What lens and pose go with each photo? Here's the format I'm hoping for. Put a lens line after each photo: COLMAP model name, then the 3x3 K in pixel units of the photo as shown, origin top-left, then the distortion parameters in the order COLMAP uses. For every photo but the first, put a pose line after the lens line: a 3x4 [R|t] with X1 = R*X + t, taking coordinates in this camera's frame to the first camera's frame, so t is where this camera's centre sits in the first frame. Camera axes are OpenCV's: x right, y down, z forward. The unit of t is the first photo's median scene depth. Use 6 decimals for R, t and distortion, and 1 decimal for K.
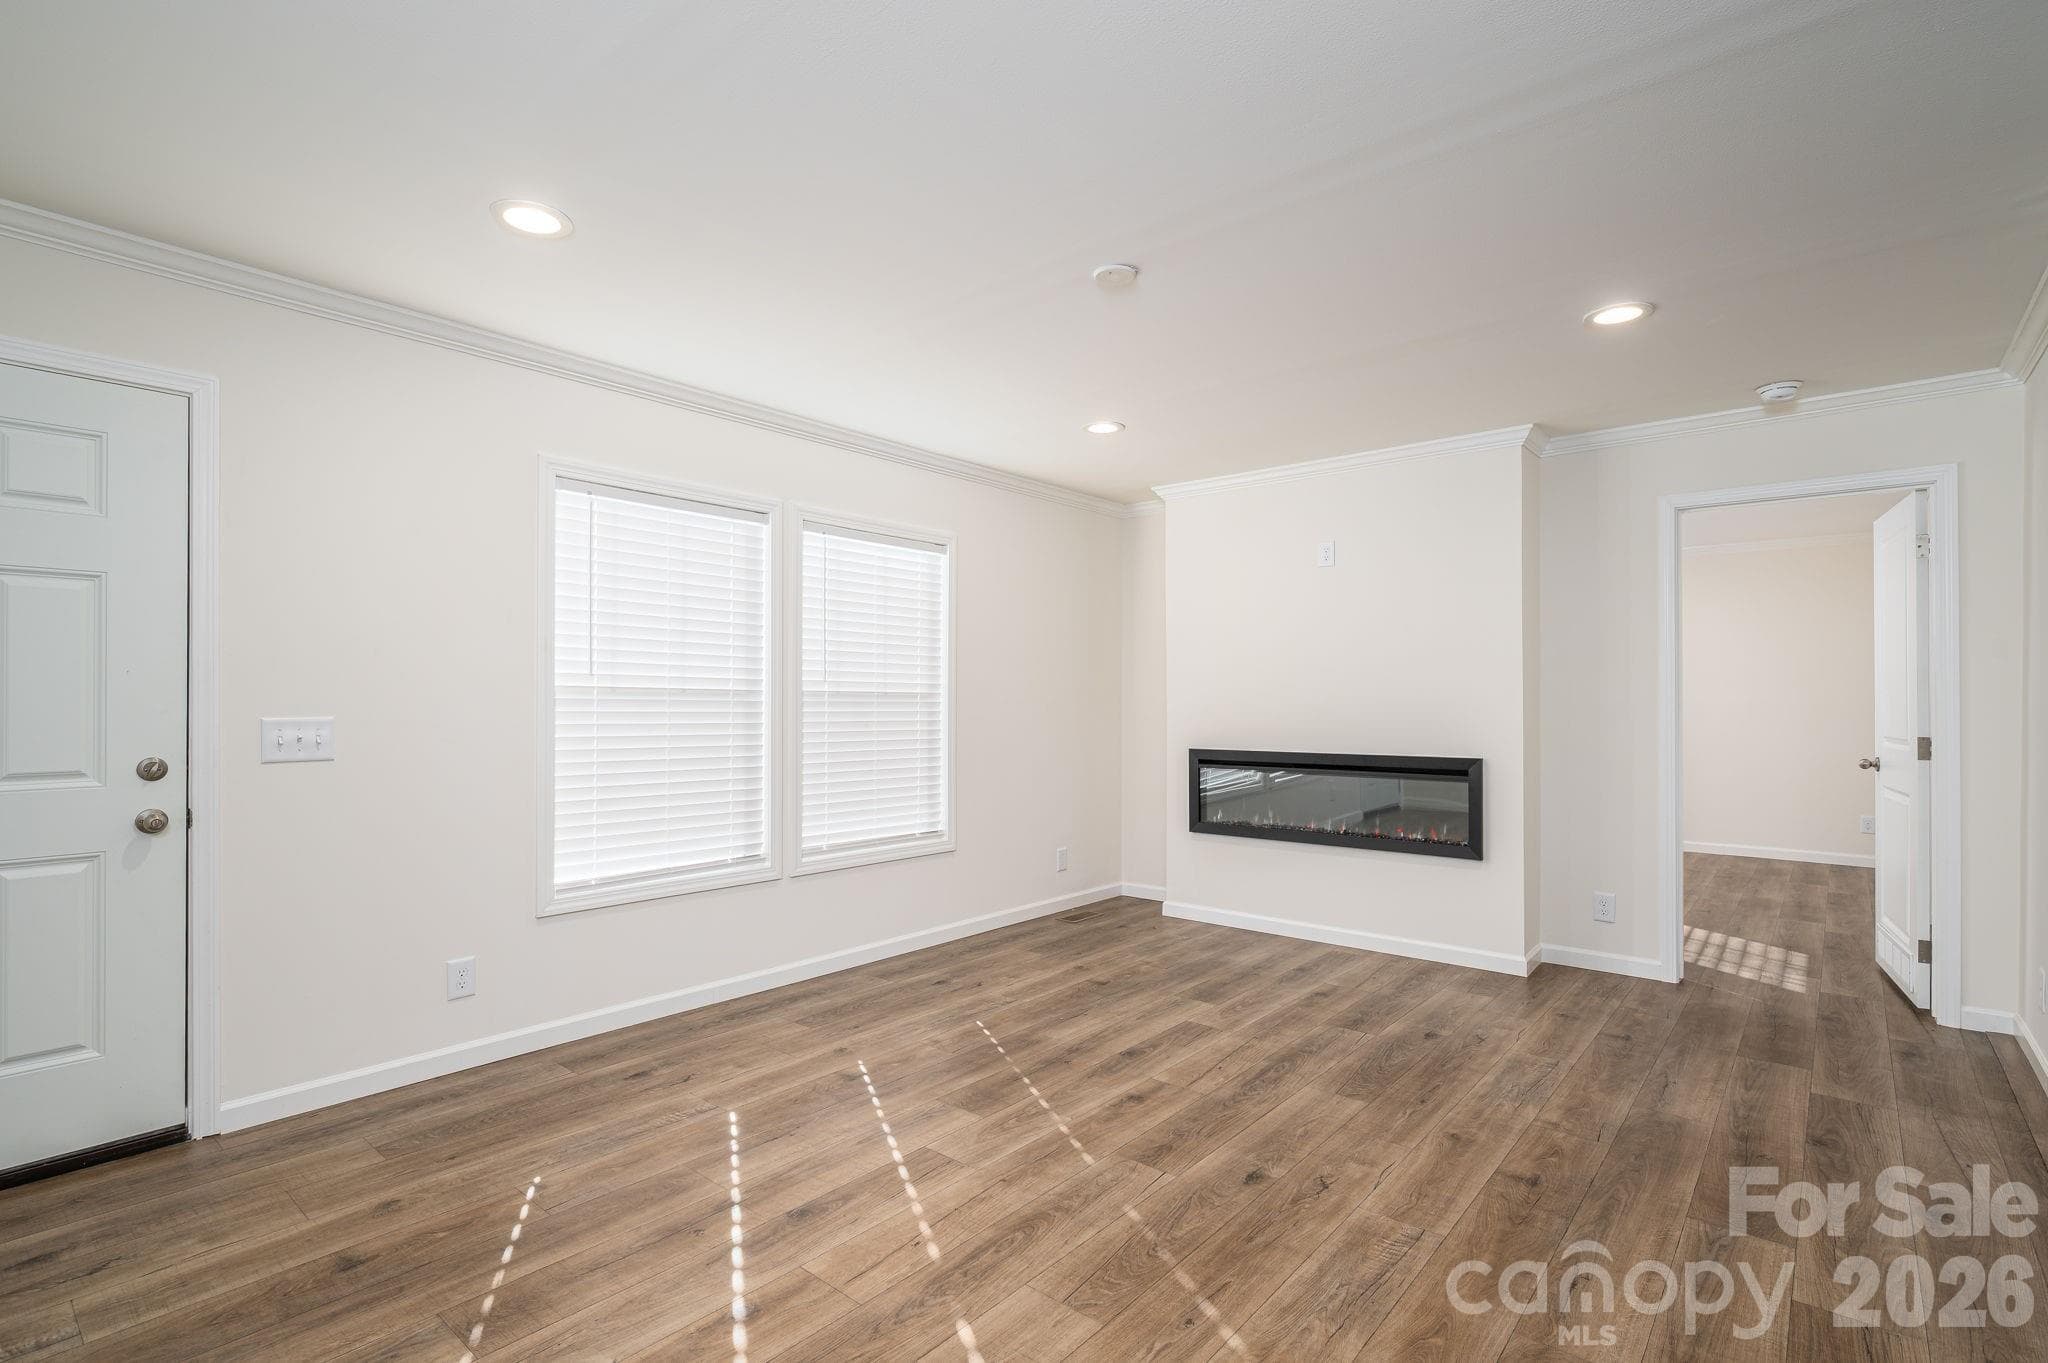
lens RADIAL K [[959.1, 0, 1027.1], [0, 959.1, 673.1], [0, 0, 1]] dist [-0.004961, 0.002143]
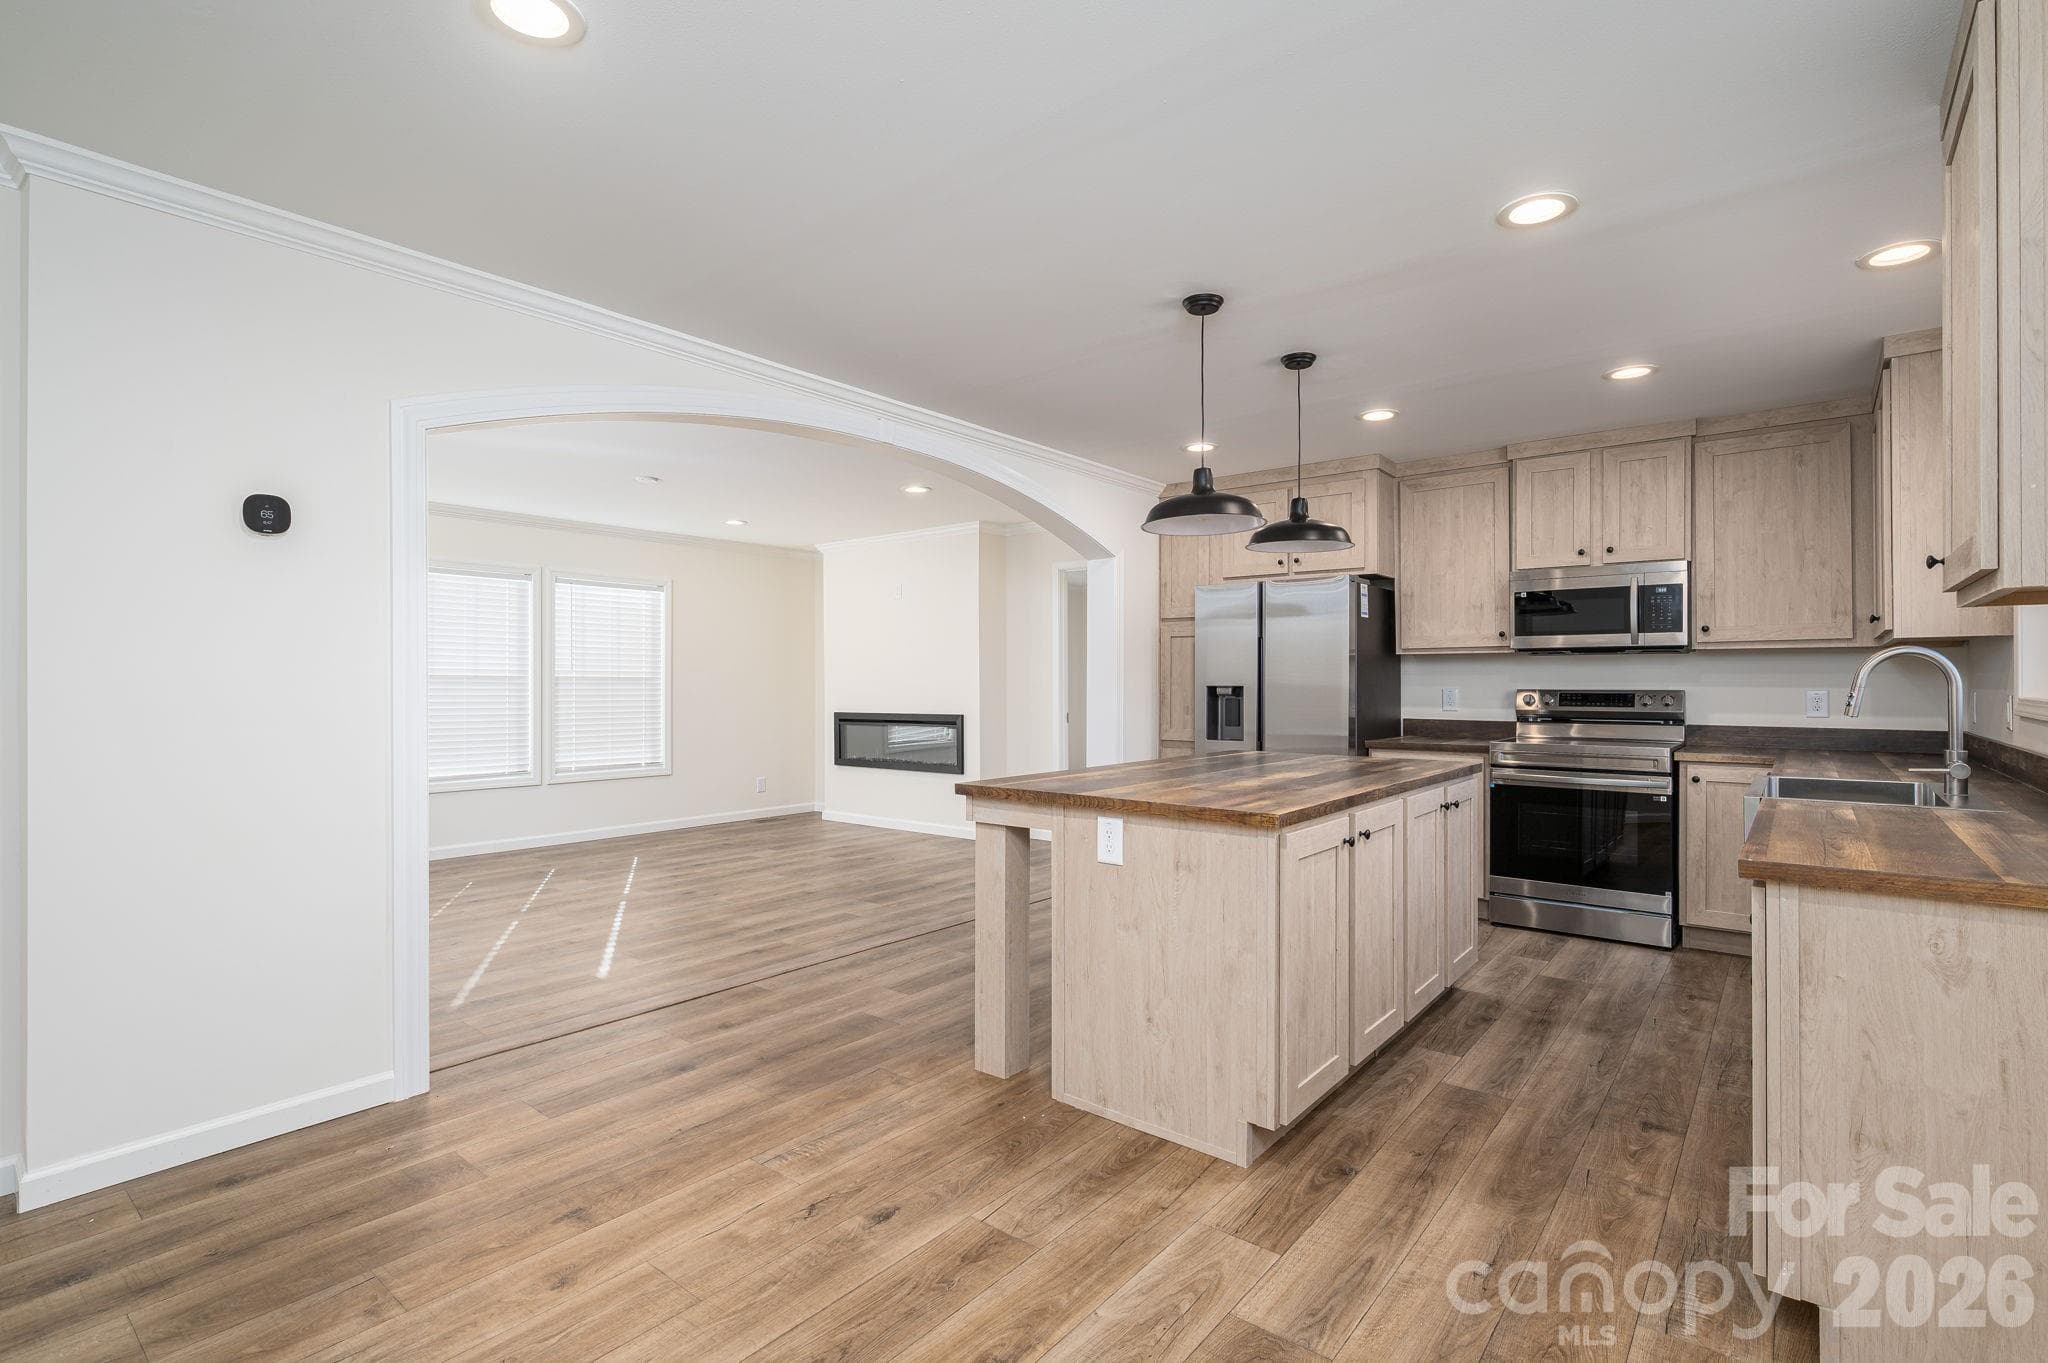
lens RADIAL K [[959.1, 0, 1039.2], [0, 959.1, 676.3], [0, 0, 1]] dist [-0.004961, 0.002143]
pose [[-0.999357, -0.004922, -0.035526, 0.096427], [-0.003594, 0.999296, -0.037355, 0.045708], [0.035685, -0.037203, -0.998670, 1.448456]]
